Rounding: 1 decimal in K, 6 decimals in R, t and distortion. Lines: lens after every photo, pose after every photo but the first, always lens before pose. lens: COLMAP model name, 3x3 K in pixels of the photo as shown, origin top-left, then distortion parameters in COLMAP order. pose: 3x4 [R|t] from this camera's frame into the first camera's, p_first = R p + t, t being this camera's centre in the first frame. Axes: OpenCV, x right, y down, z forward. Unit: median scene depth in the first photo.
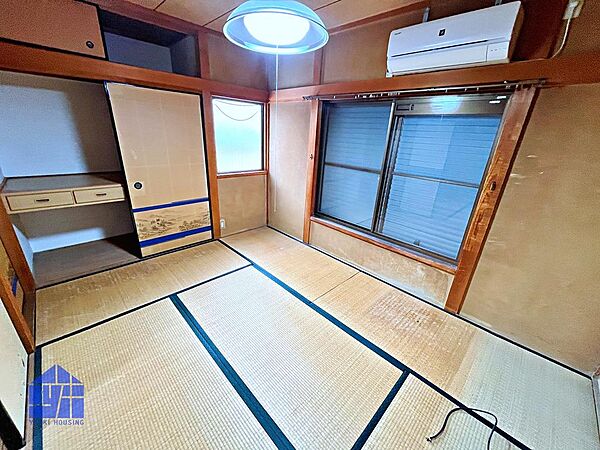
lens RADIAL K [[241.7, 0, 296.6], [0, 241.7, 226.1], [0, 0, 1]] dist [0.001875, -0.000200]
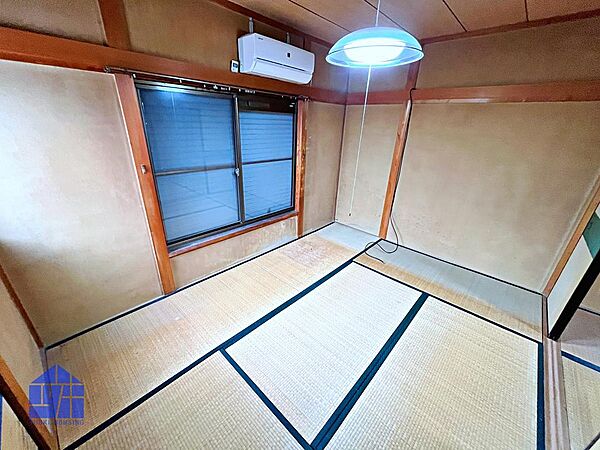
lens RADIAL K [[241.7, 0, 299.3], [0, 241.7, 227.6], [0, 0, 1]] dist [0.001875, -0.000200]
pose [[-0.049017, -0.446149, 0.893615, -0.753743], [0.320978, 0.840196, 0.437085, -0.392945], [-0.945817, 0.308256, 0.102020, 0.780535]]
